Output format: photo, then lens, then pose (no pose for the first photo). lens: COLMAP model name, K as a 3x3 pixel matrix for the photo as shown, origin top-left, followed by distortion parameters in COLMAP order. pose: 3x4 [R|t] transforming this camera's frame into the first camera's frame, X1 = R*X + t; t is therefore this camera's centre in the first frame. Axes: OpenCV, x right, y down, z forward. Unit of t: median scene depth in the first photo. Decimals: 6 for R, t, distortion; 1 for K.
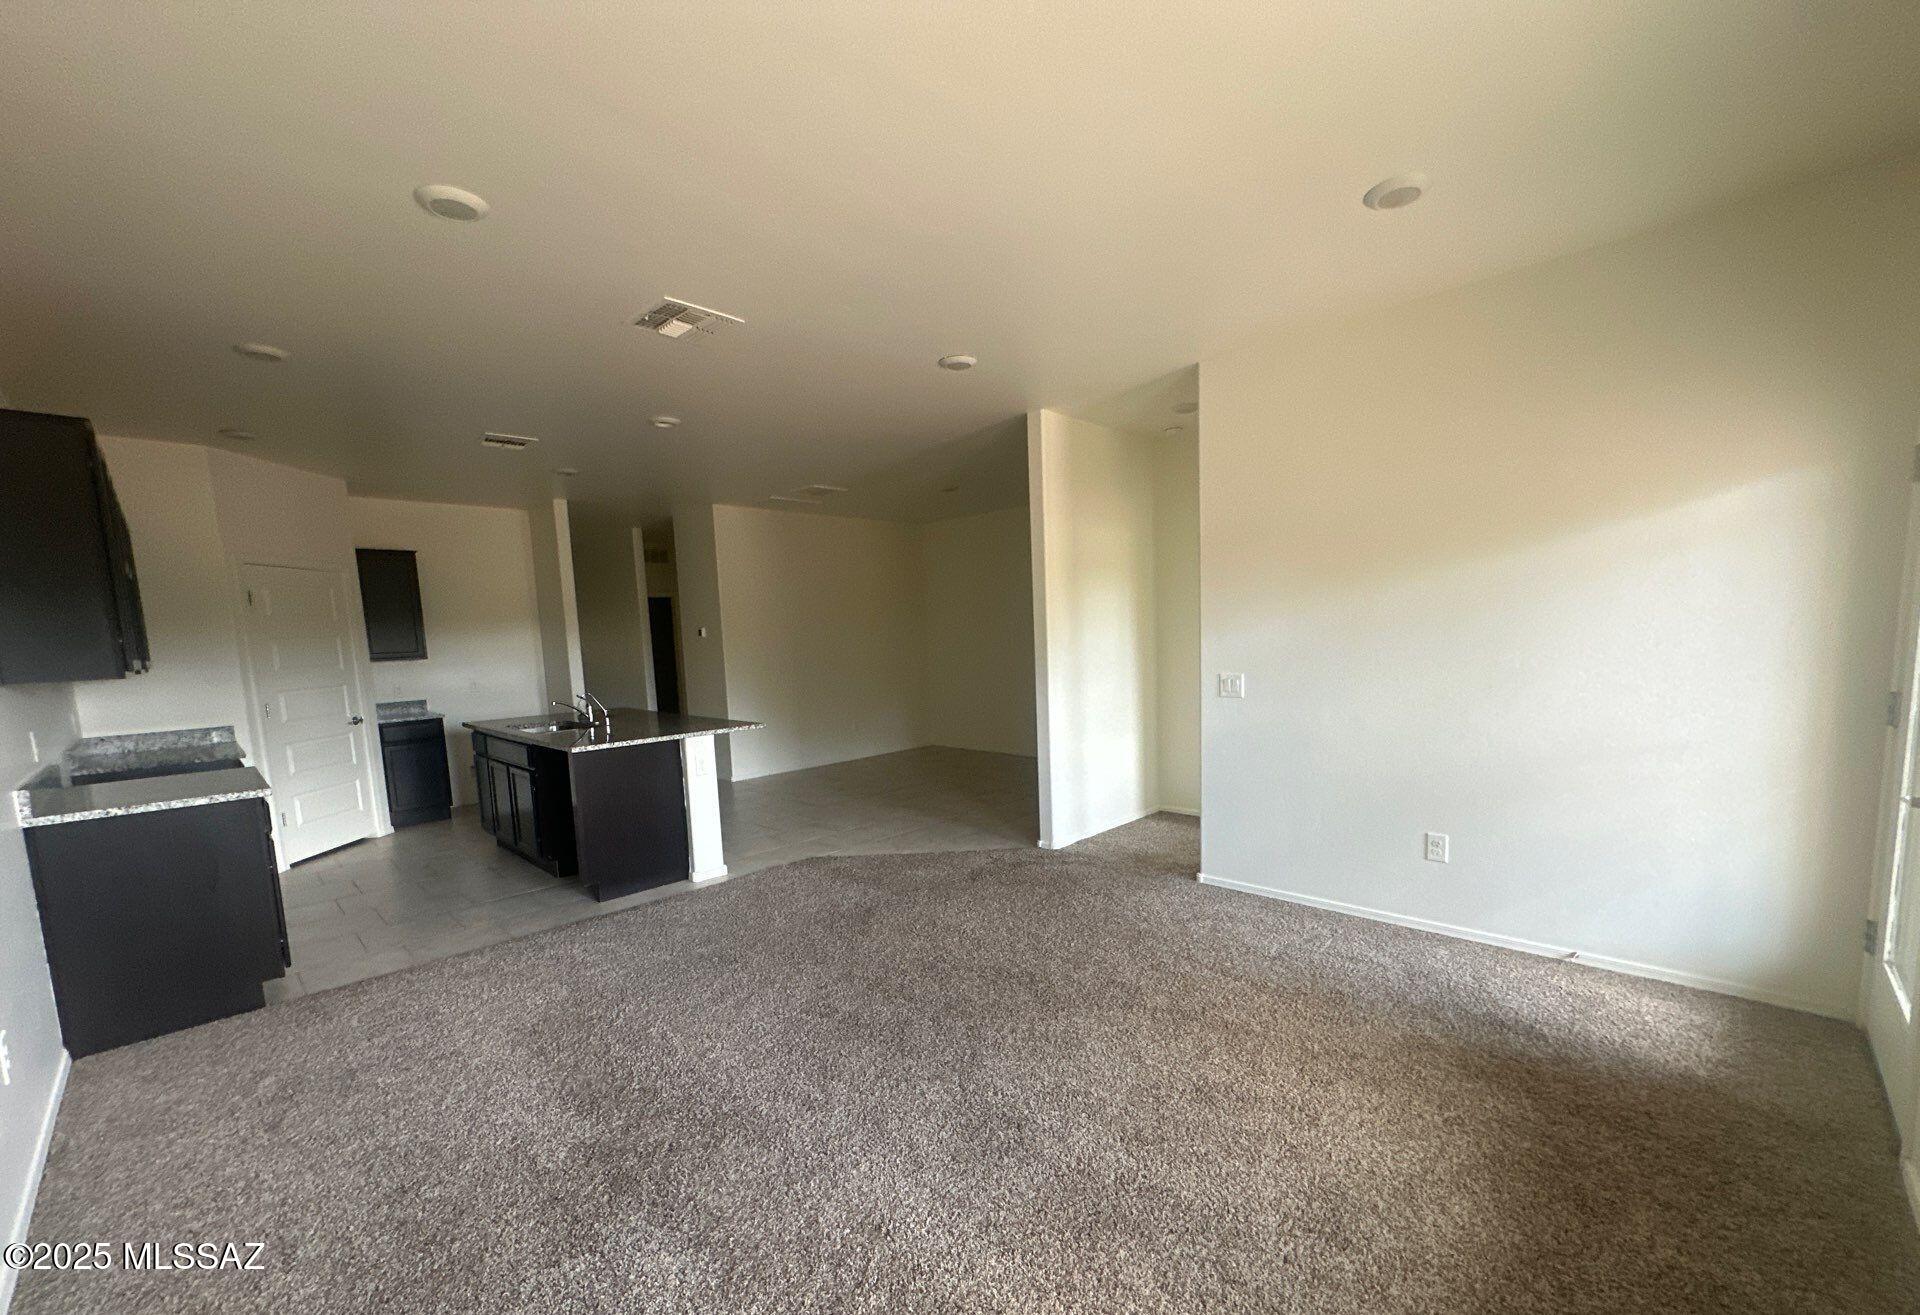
lens RADIAL K [[767.4, 0, 958.1], [0, 767.4, 717.2], [0, 0, 1]] dist [-0.006594, -0.000443]
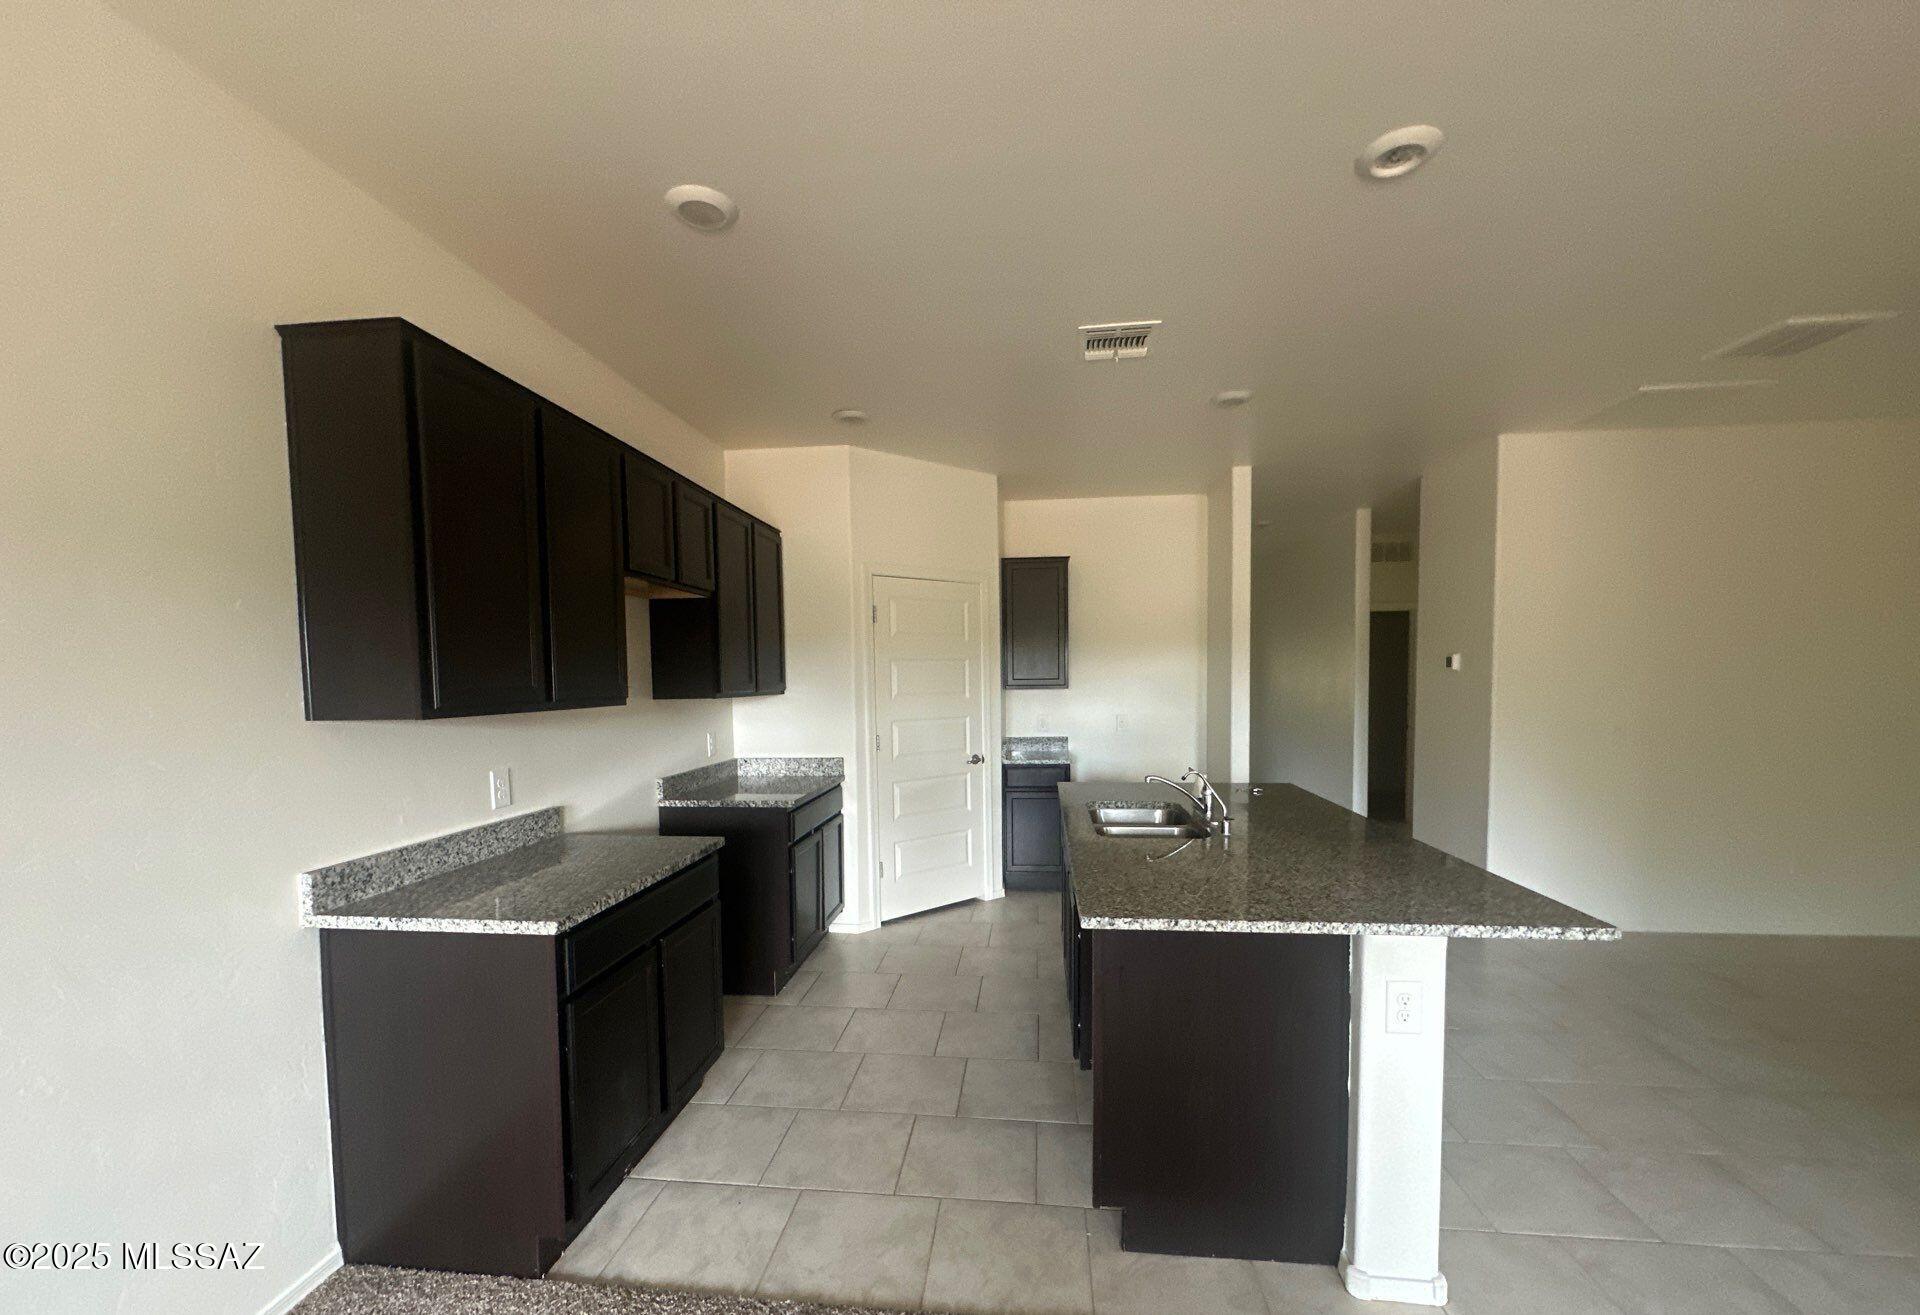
lens RADIAL K [[767.4, 0, 958.1], [0, 767.4, 717.2], [0, 0, 1]] dist [-0.006594, -0.000443]
pose [[0.623350, 0.075679, -0.778272, -0.140354], [-0.102308, 0.994643, 0.014776, -0.050170], [0.775221, 0.070413, 0.627753, 0.432705]]
